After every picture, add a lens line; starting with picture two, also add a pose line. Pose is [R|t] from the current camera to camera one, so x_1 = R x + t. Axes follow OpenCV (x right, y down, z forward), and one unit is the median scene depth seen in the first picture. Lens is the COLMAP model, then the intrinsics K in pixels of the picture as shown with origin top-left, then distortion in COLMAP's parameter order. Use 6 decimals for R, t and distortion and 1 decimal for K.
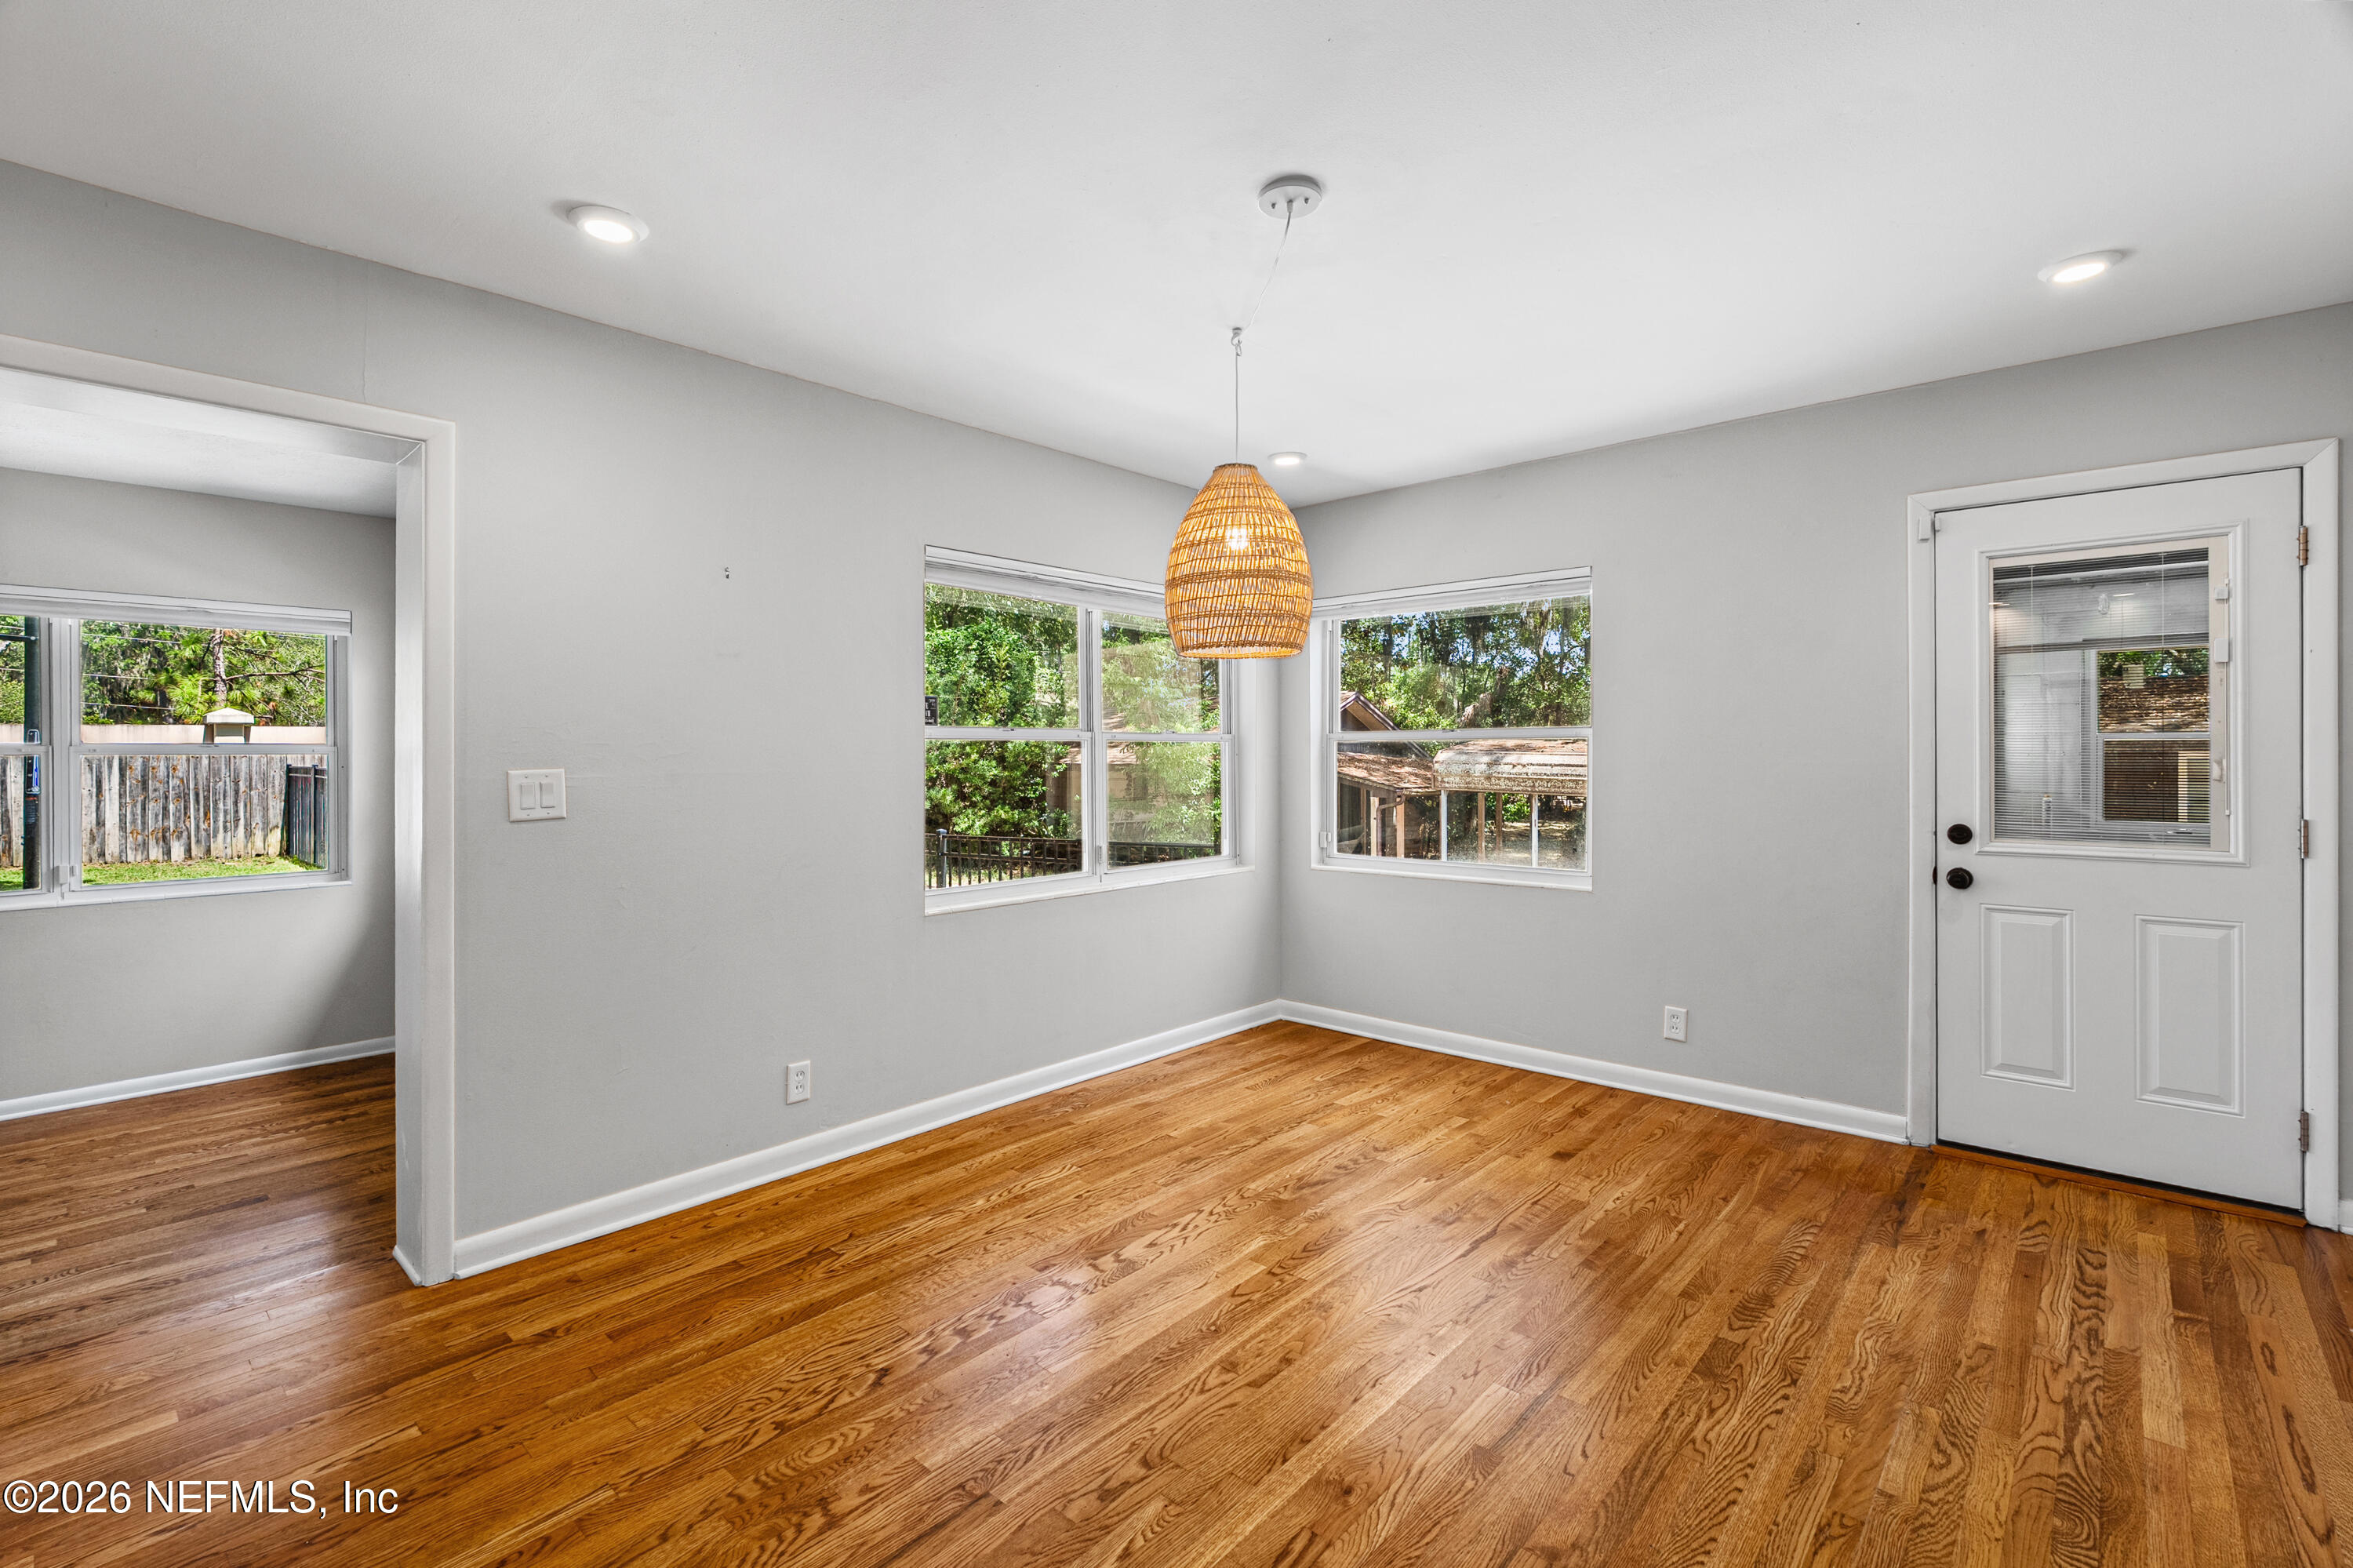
lens RADIAL K [[1050.9, 0, 1180.5], [0, 1050.9, 752.7], [0, 0, 1]] dist [-0.001374, -0.000667]
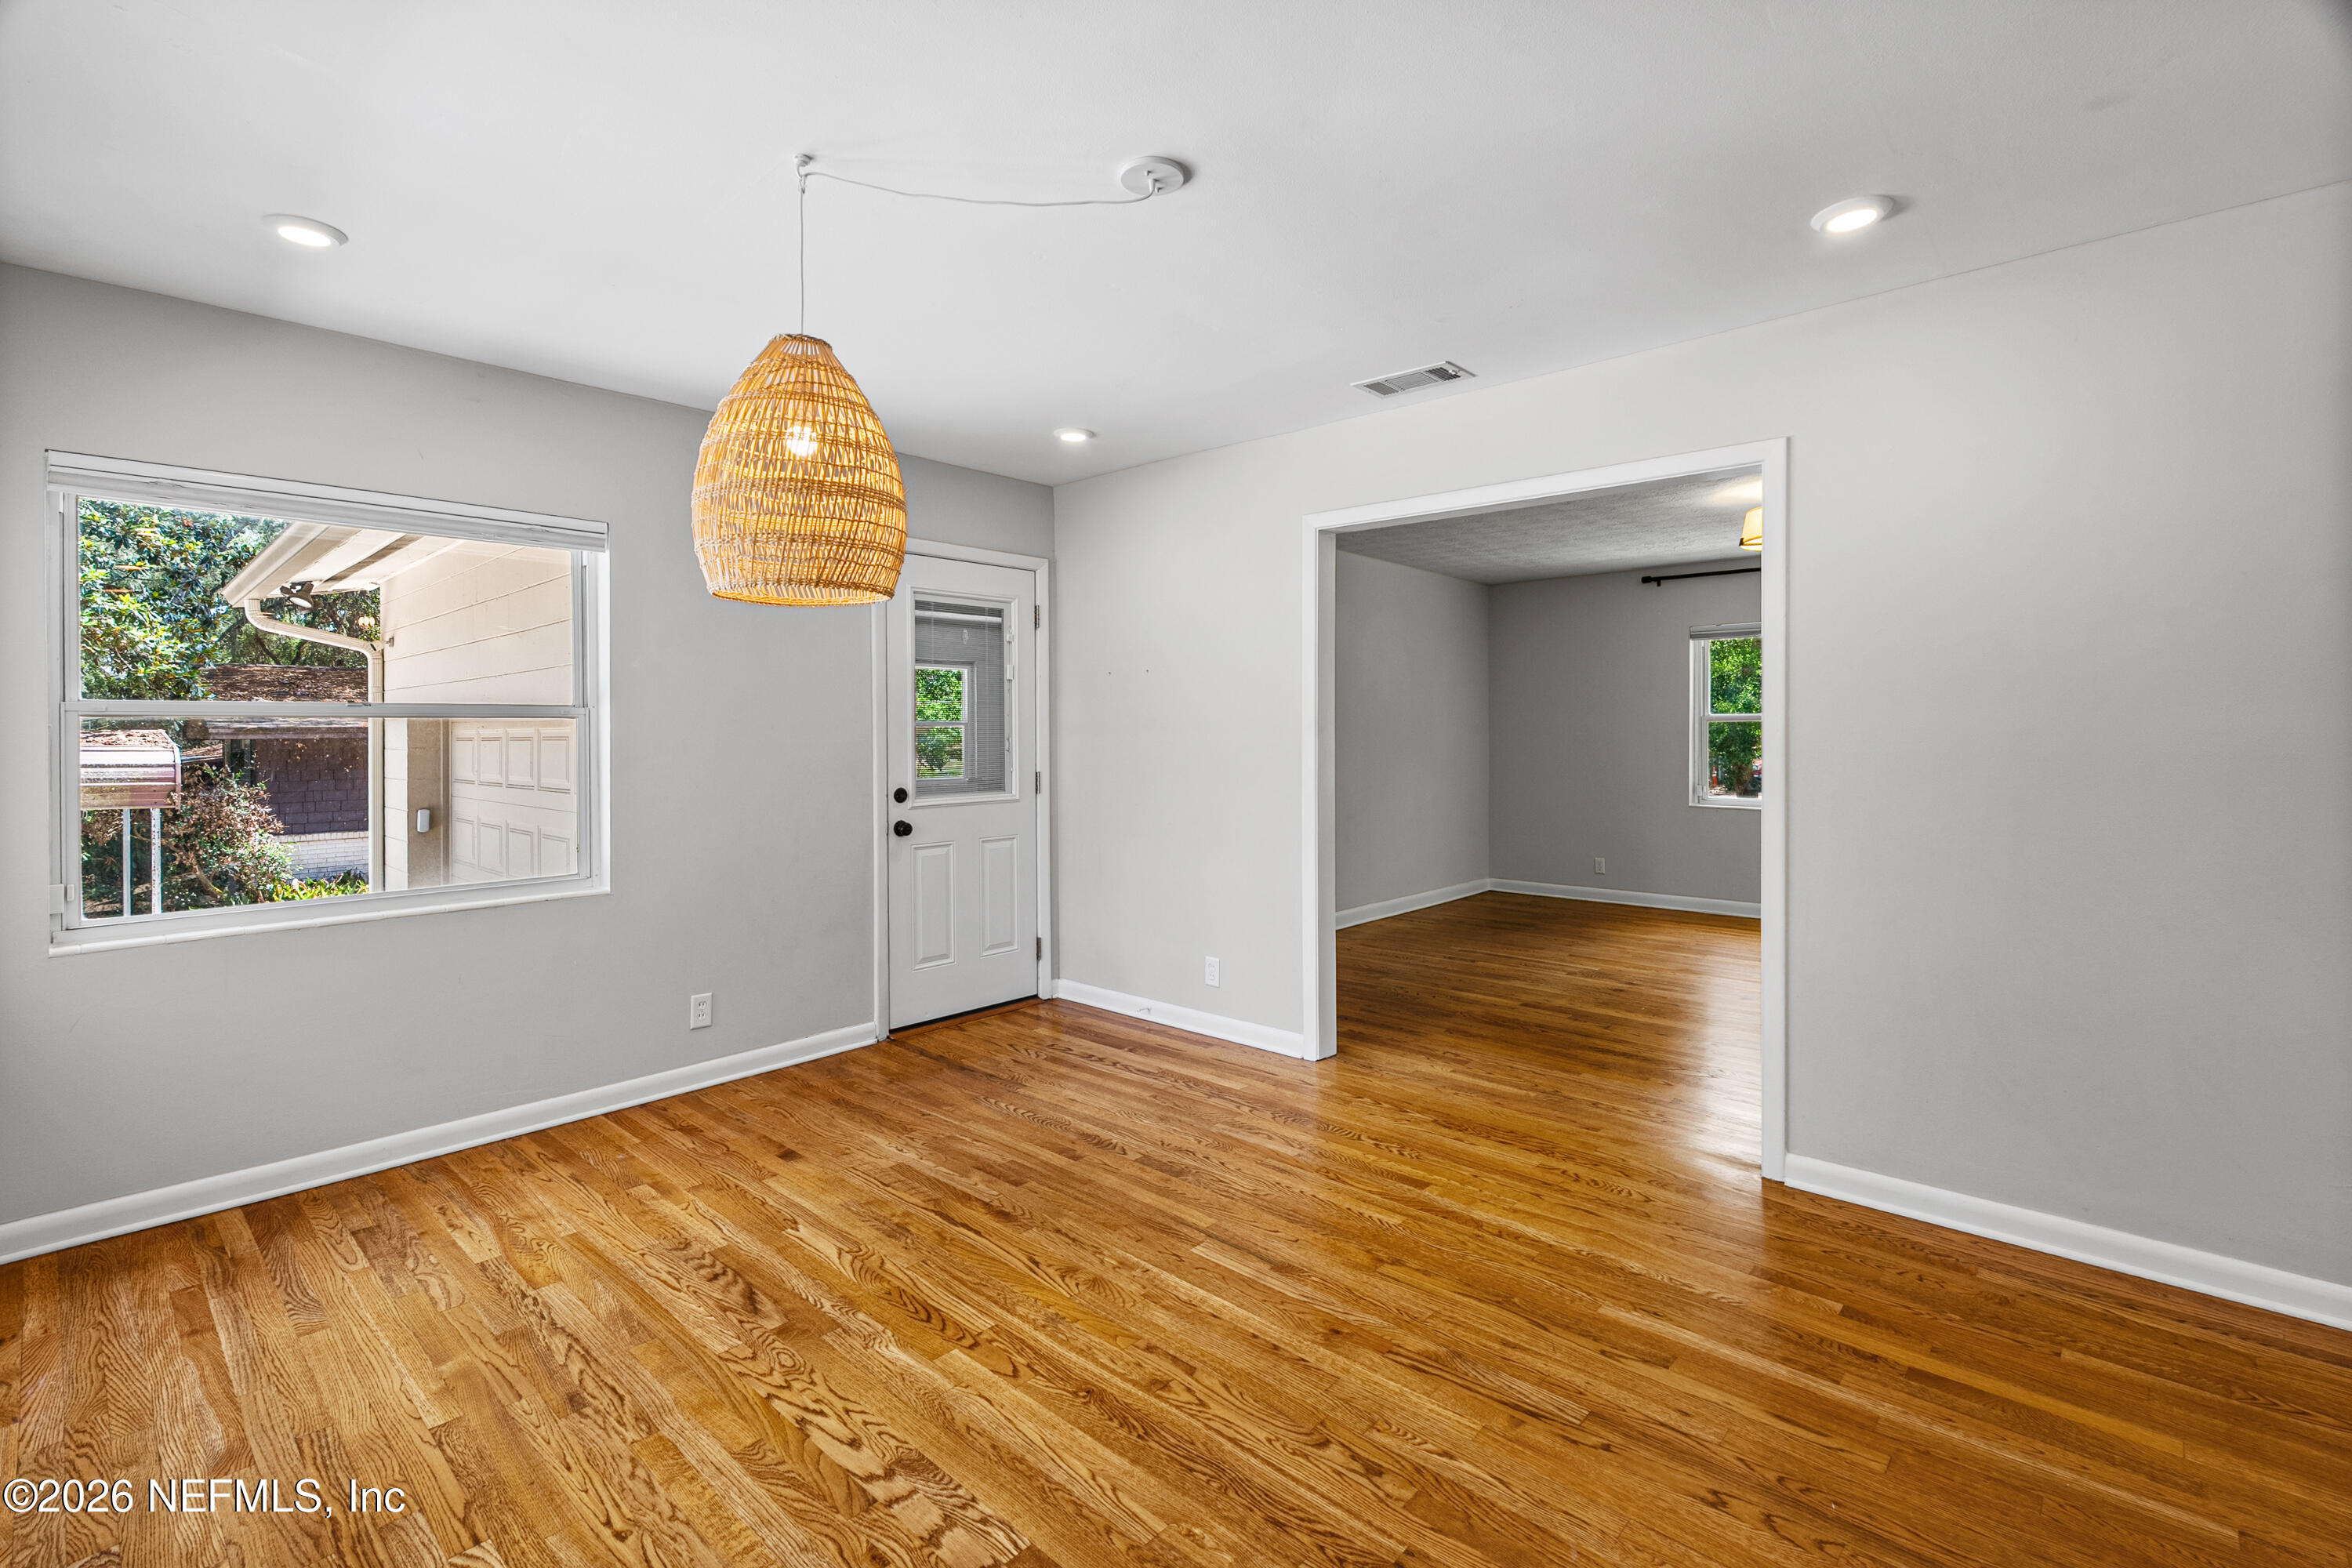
lens RADIAL K [[1050.4, 0, 1160.2], [0, 1050.4, 737.2], [0, 0, 1]] dist [-0.001374, -0.000667]
pose [[0.022526, -0.001334, 0.999745, -0.718862], [0.004057, 0.999991, 0.001243, 0.004065], [-0.999738, 0.004028, 0.022531, 0.788287]]
